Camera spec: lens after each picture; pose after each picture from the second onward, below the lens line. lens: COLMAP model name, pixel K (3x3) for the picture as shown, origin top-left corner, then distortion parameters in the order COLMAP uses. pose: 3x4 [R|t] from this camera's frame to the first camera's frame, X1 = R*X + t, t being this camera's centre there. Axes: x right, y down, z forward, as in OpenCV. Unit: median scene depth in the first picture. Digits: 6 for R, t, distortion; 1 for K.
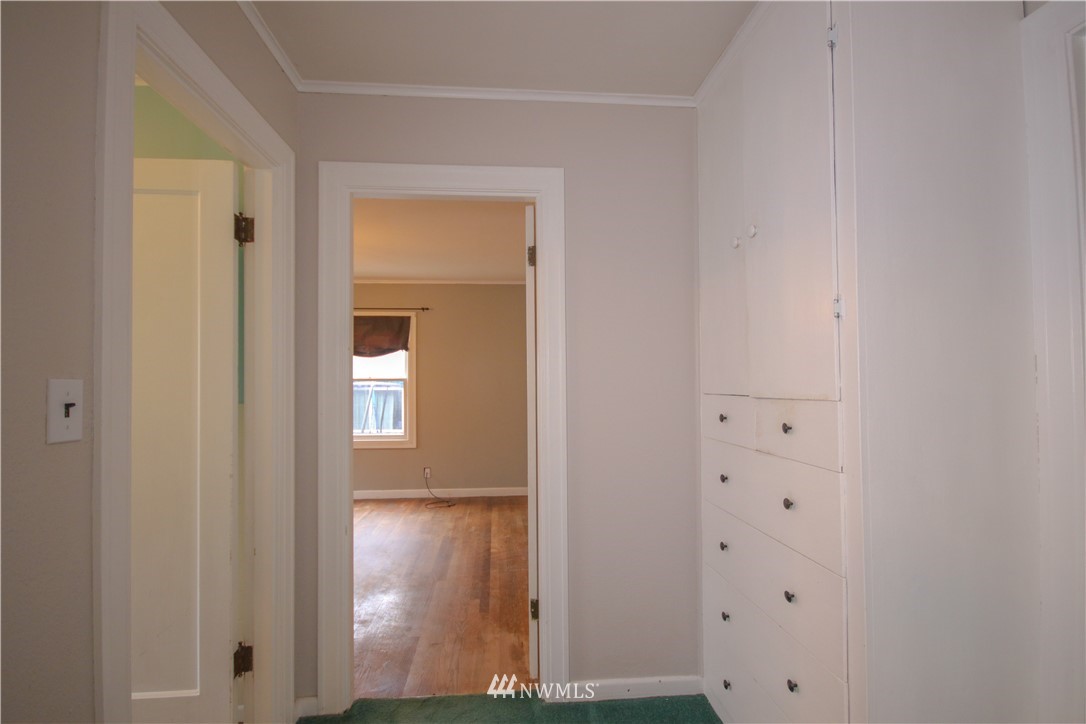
lens RADIAL K [[498.2, 0, 539.4], [0, 498.2, 369.4], [0, 0, 1]] dist [-0.002626, -0.005391]
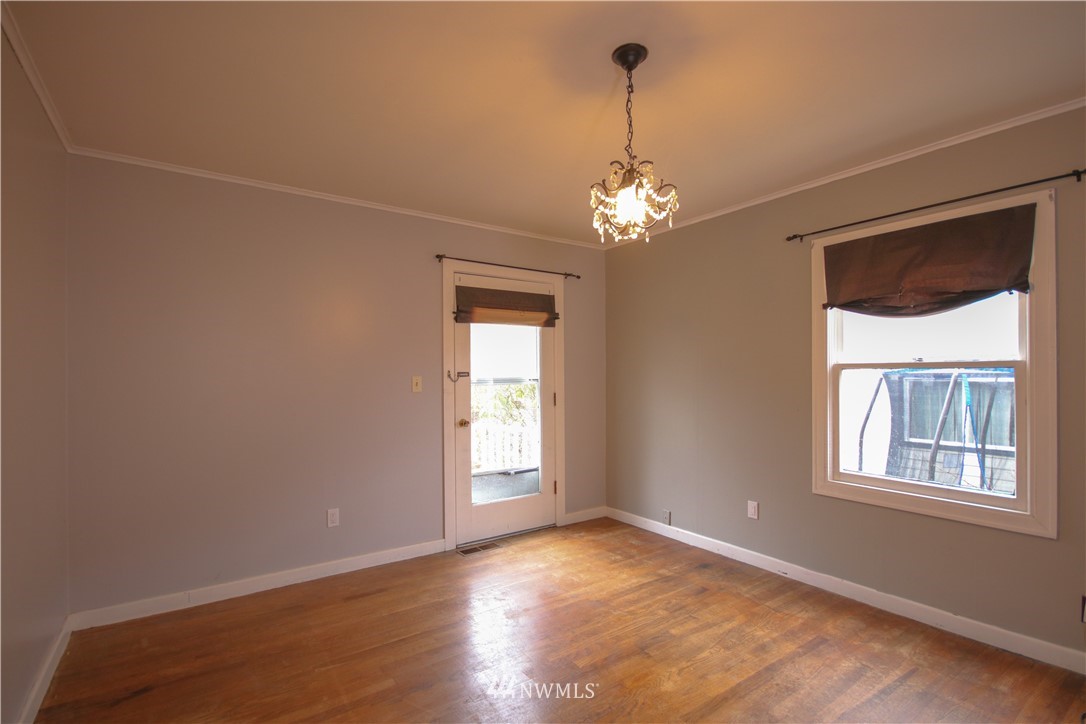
lens RADIAL K [[498.2, 0, 540.1], [0, 498.2, 371.6], [0, 0, 1]] dist [-0.002626, -0.005391]
pose [[0.492003, 0.002716, -0.870589, -0.111136], [0.023448, 0.999591, 0.016370, 0.011567], [0.870278, -0.028468, 0.491738, 0.463162]]
